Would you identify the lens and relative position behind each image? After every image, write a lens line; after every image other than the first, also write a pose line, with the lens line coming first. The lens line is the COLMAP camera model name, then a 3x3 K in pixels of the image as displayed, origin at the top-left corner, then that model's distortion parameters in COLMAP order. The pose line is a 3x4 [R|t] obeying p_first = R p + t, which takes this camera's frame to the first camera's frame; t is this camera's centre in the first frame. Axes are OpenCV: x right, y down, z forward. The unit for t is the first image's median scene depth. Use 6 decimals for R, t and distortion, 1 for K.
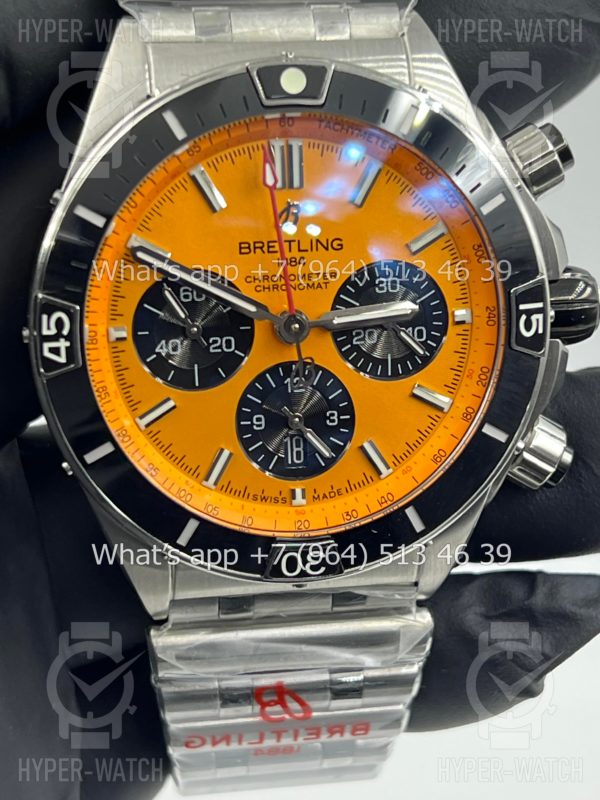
lens RADIAL K [[1928.9, 0, 299.9], [0, 1928.9, 391.4], [0, 0, 1]] dist [0.362112, 1.089328]
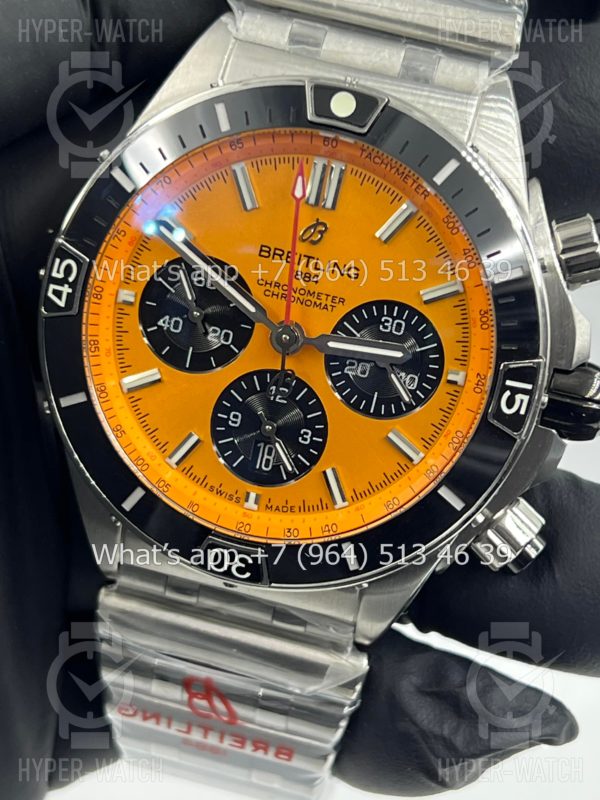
lens RADIAL K [[1928.9, 0, 299.9], [0, 1928.9, 391.4], [0, 0, 1]] dist [0.362112, 1.089328]
pose [[0.922310, 0.280426, -0.265904, 0.279754], [-0.291421, 0.956593, -0.001986, -0.006134], [0.253805, 0.079322, 0.963997, 0.018581]]
